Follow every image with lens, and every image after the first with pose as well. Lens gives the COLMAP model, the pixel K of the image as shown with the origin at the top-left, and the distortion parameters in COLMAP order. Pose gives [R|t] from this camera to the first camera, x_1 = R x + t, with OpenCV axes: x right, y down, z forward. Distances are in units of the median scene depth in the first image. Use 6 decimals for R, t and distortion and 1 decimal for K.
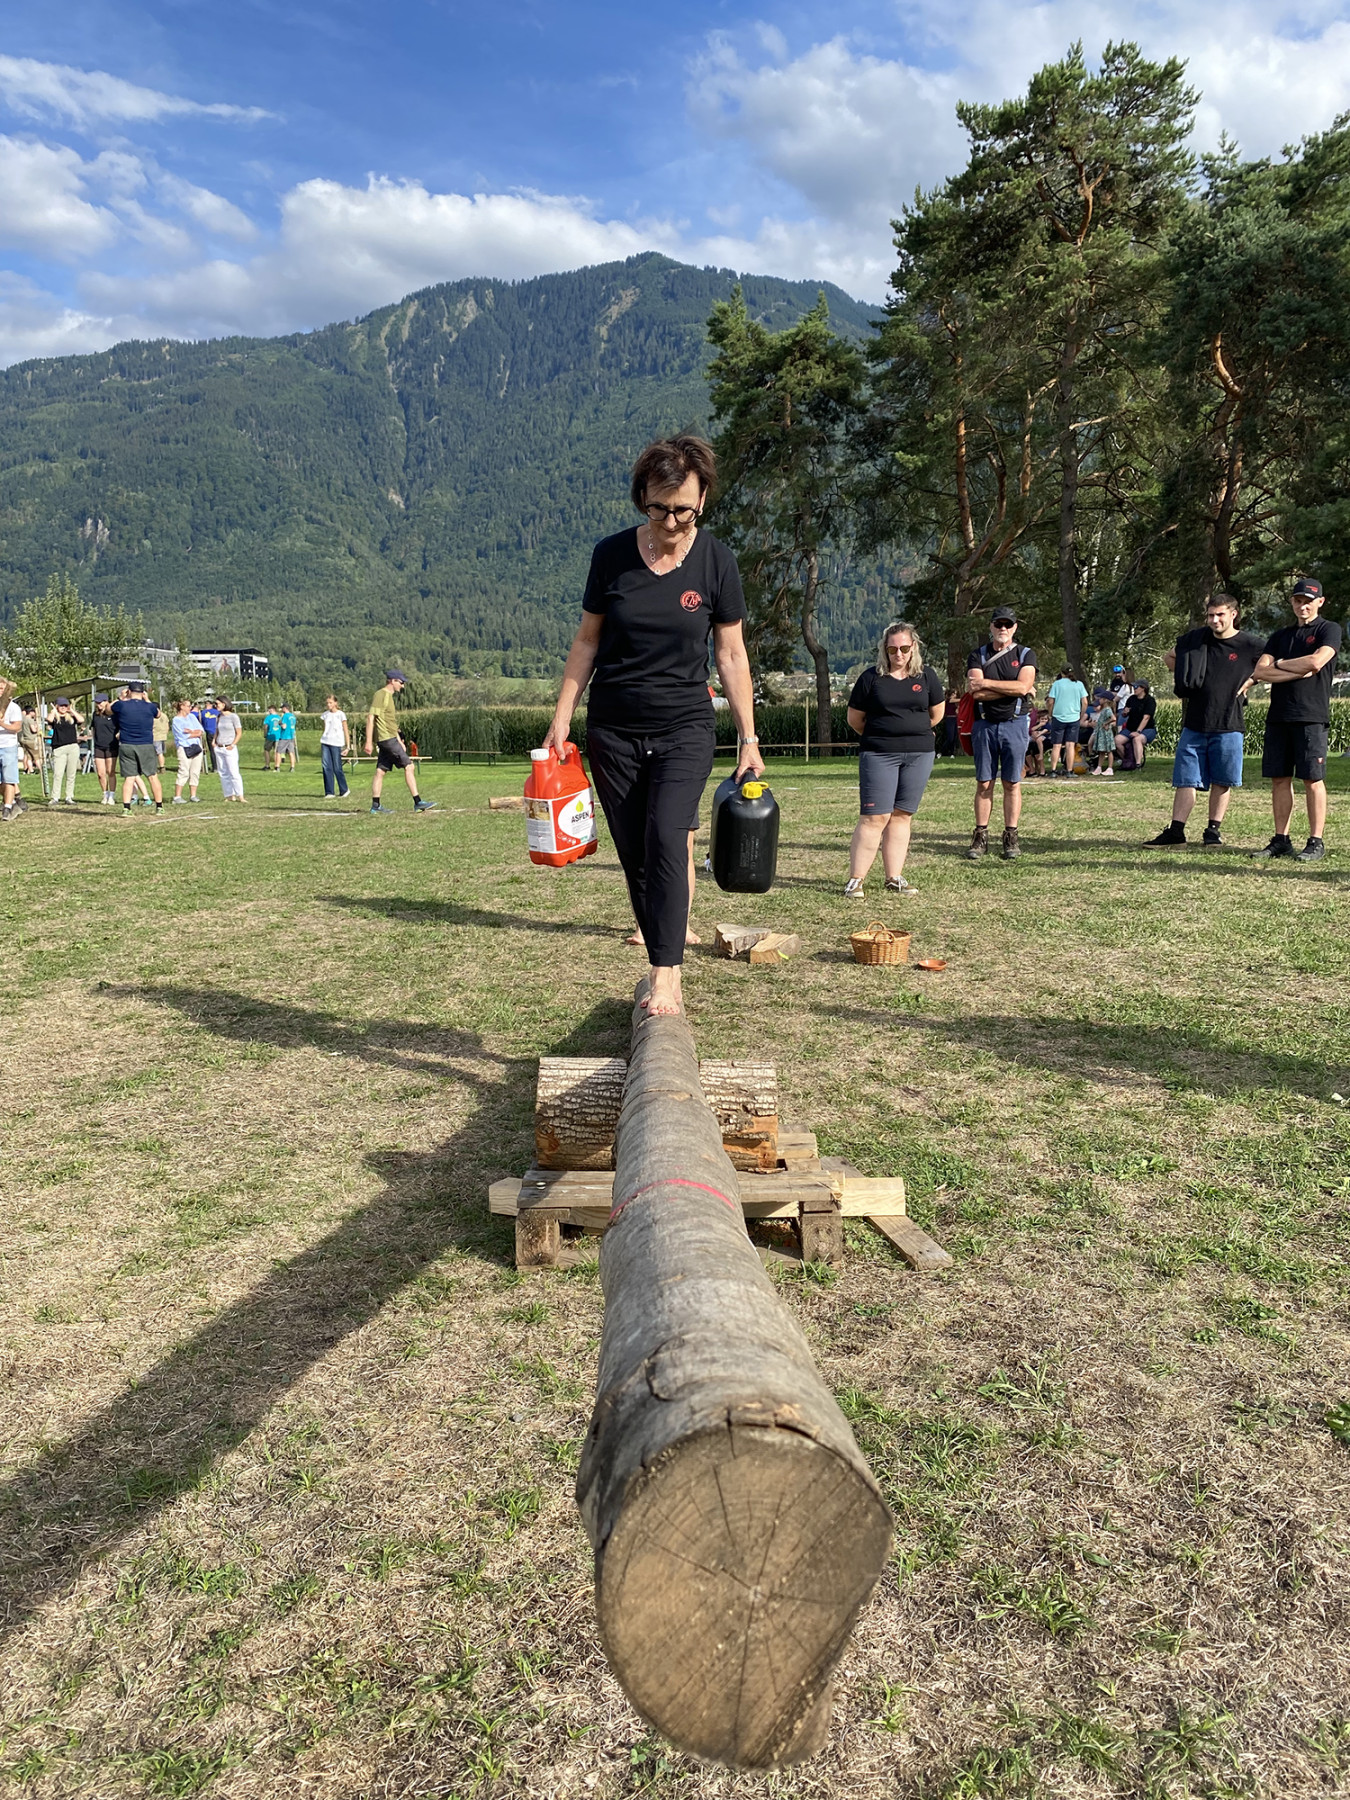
lens RADIAL K [[1373.7, 0, 680.1], [0, 1373.7, 878.6], [0, 0, 1]] dist [0.009365, -0.005869]
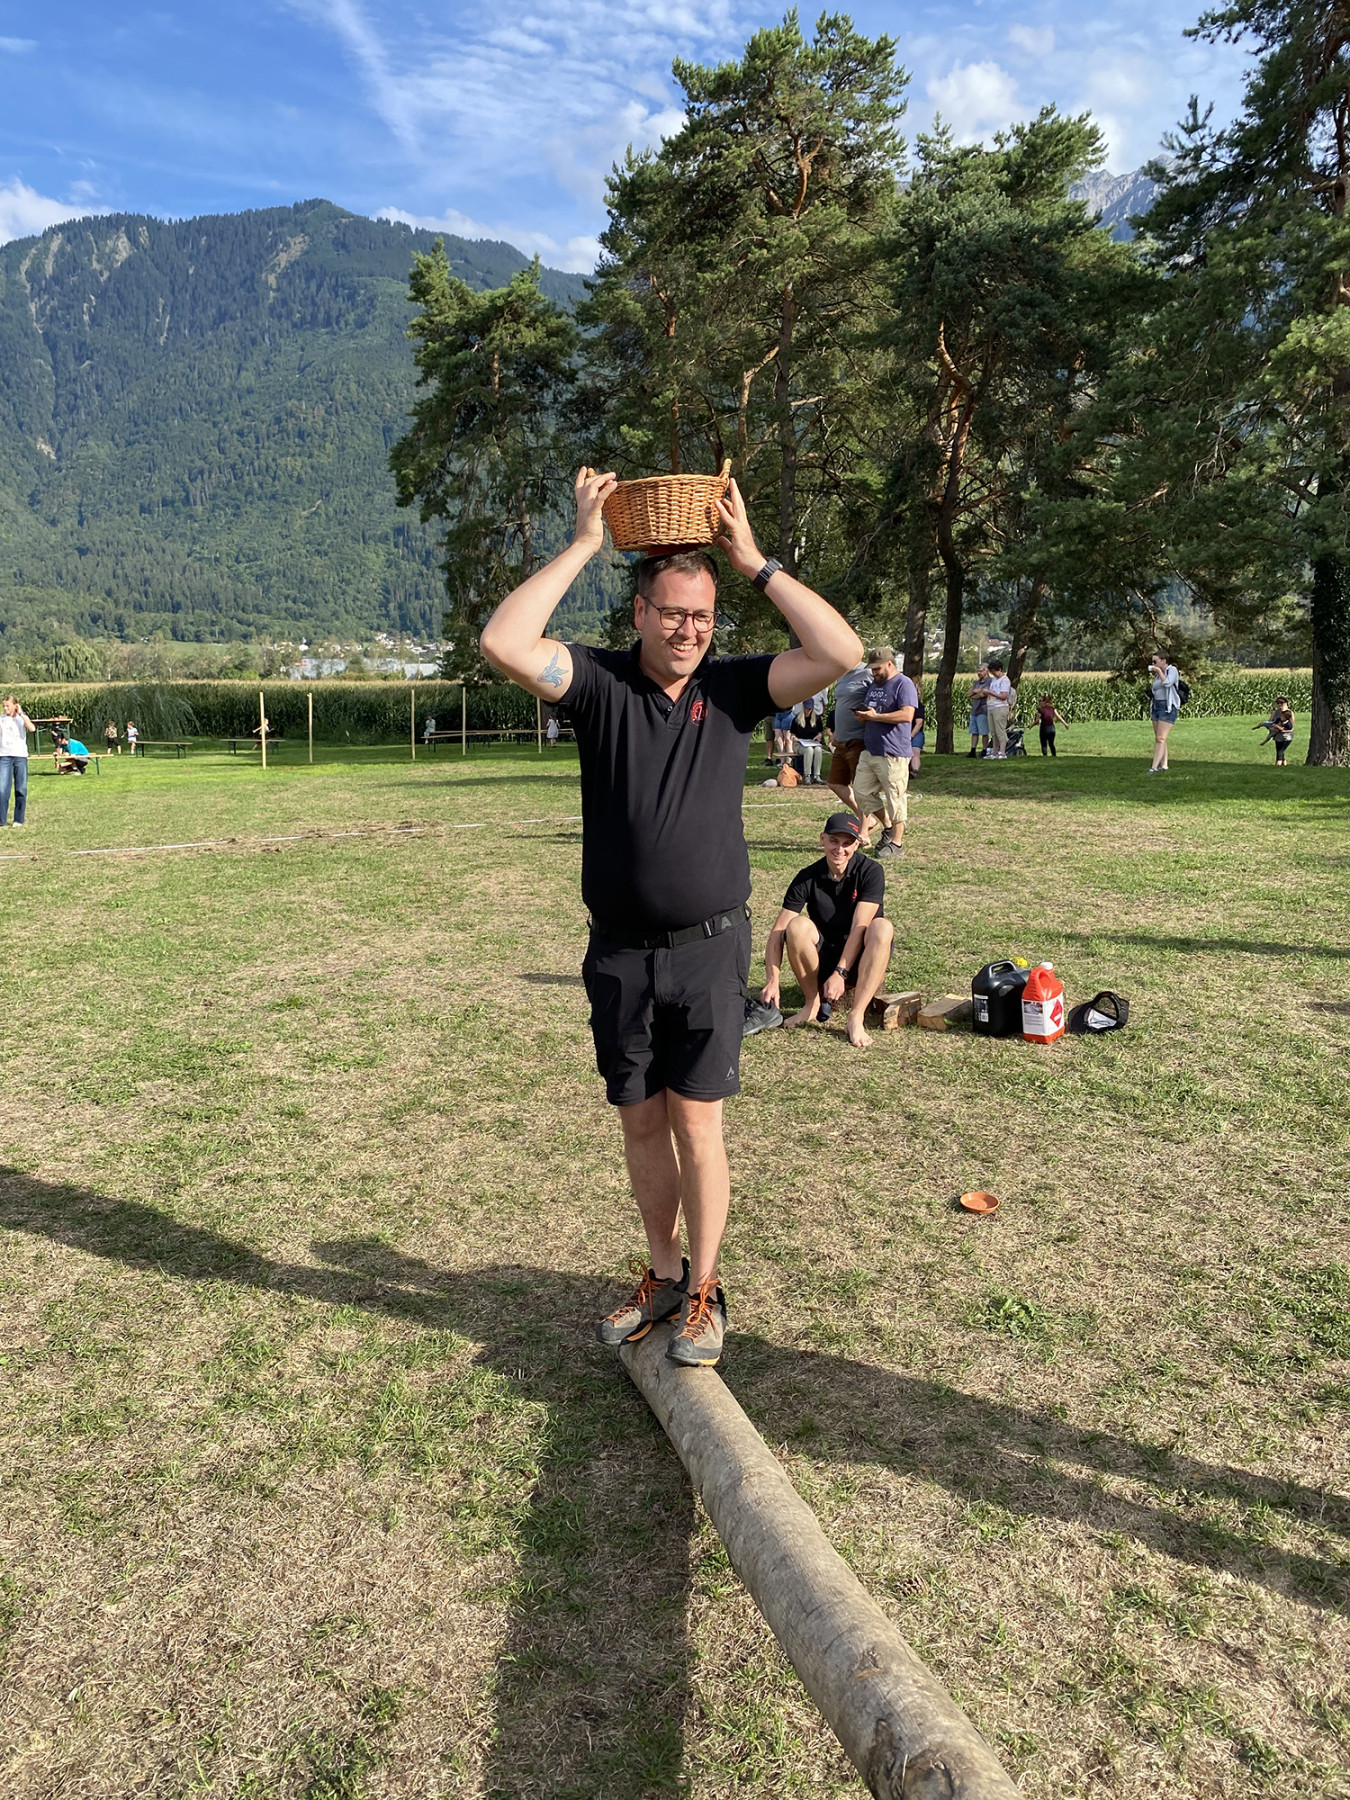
lens RADIAL K [[1374.7, 0, 666.4], [0, 1374.7, 870.9], [0, 0, 1]] dist [-0.009830, 0.025947]
pose [[0.977265, -0.032561, 0.209505, -0.021301], [0.028424, 0.999338, 0.022724, -0.023369], [-0.210106, -0.016253, 0.977544, 0.060186]]
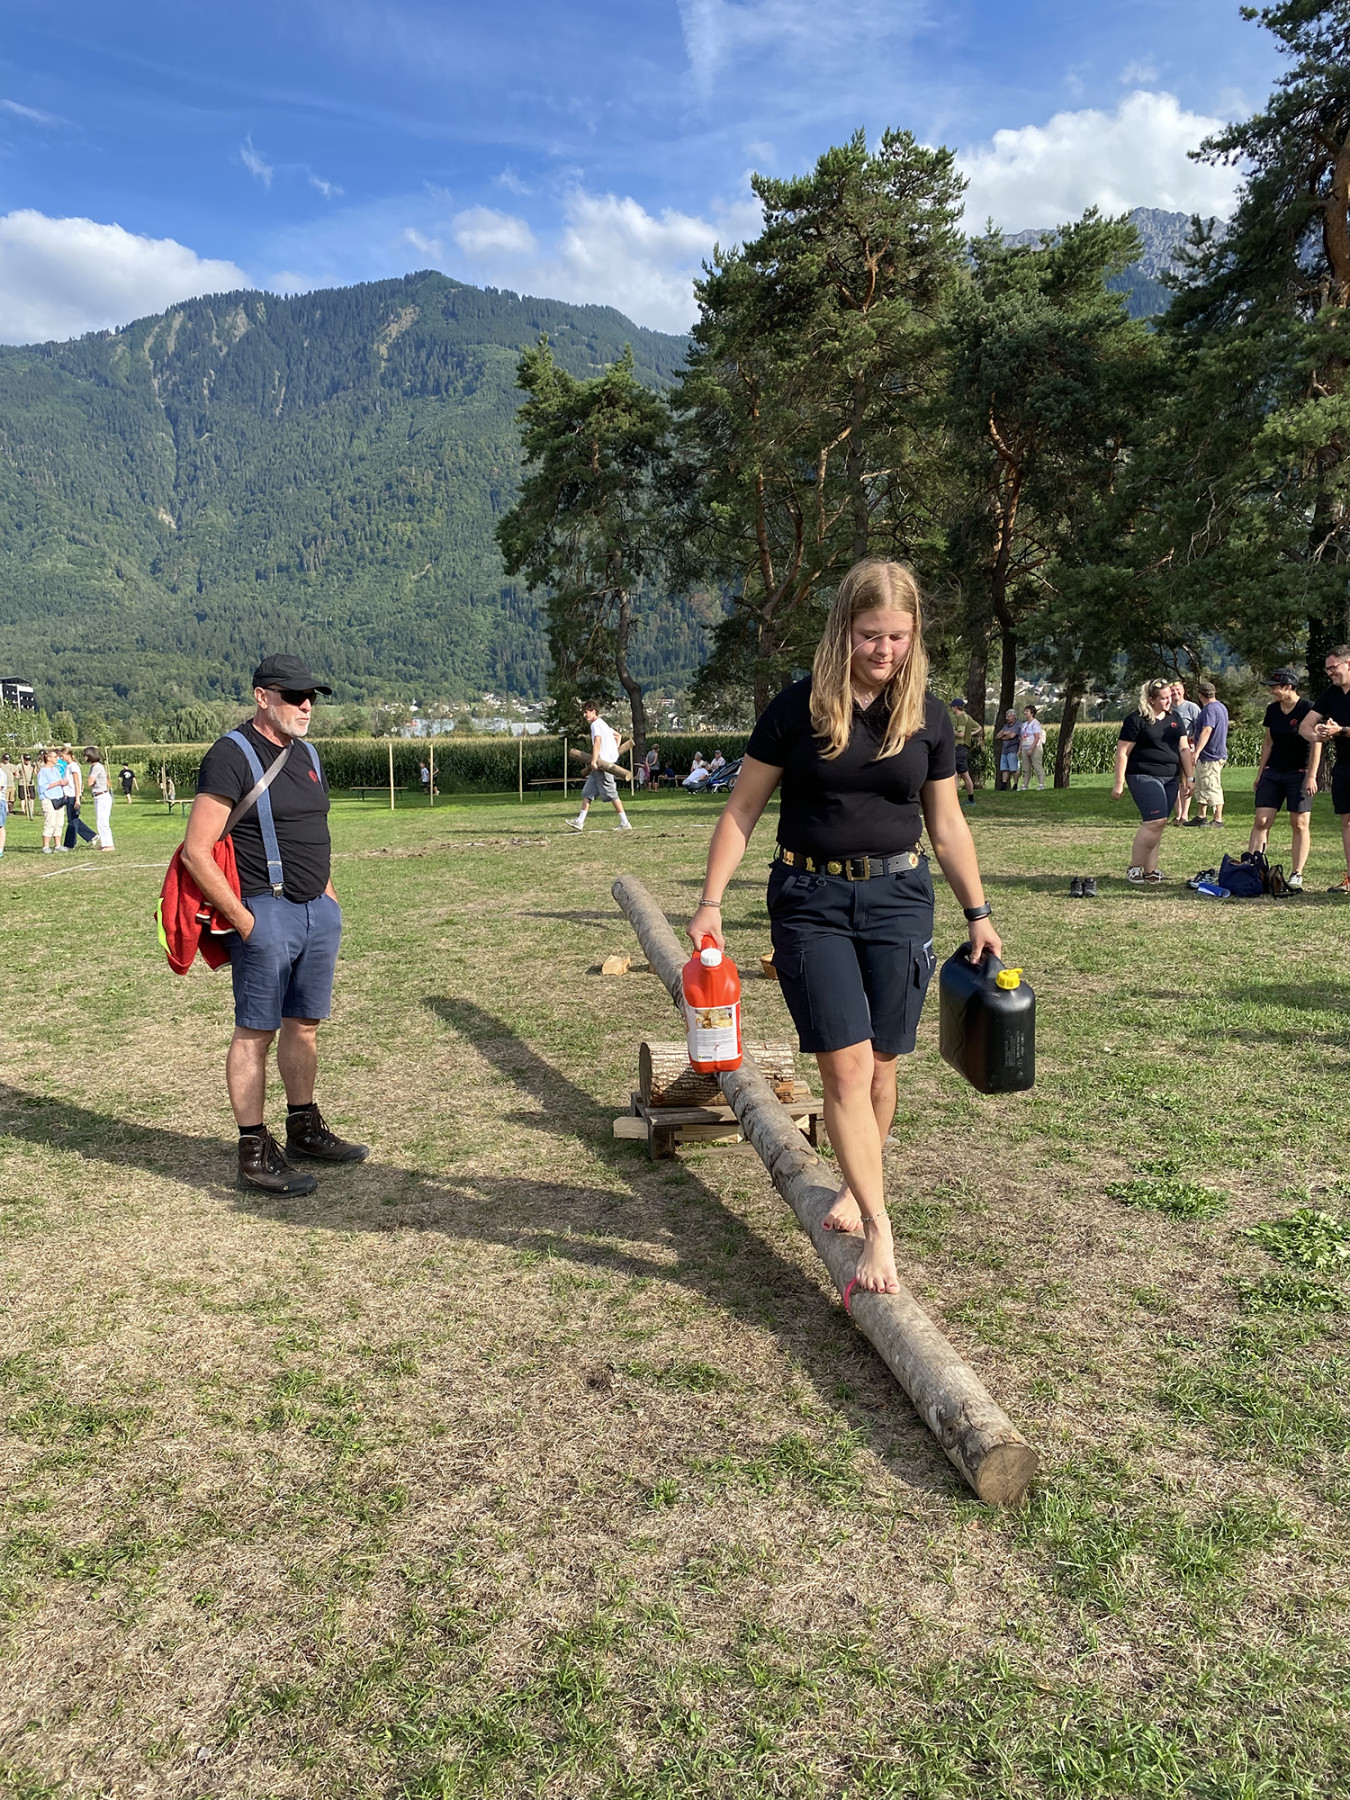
lens RADIAL K [[1376.3, 0, 686.1], [0, 1376.3, 918.6], [0, 0, 1]] dist [0.003015, -0.014023]
pose [[0.988336, -0.032155, 0.148855, -0.026738], [0.030487, 0.999444, 0.013476, -0.003209], [-0.149206, -0.008781, 0.988767, -0.056566]]
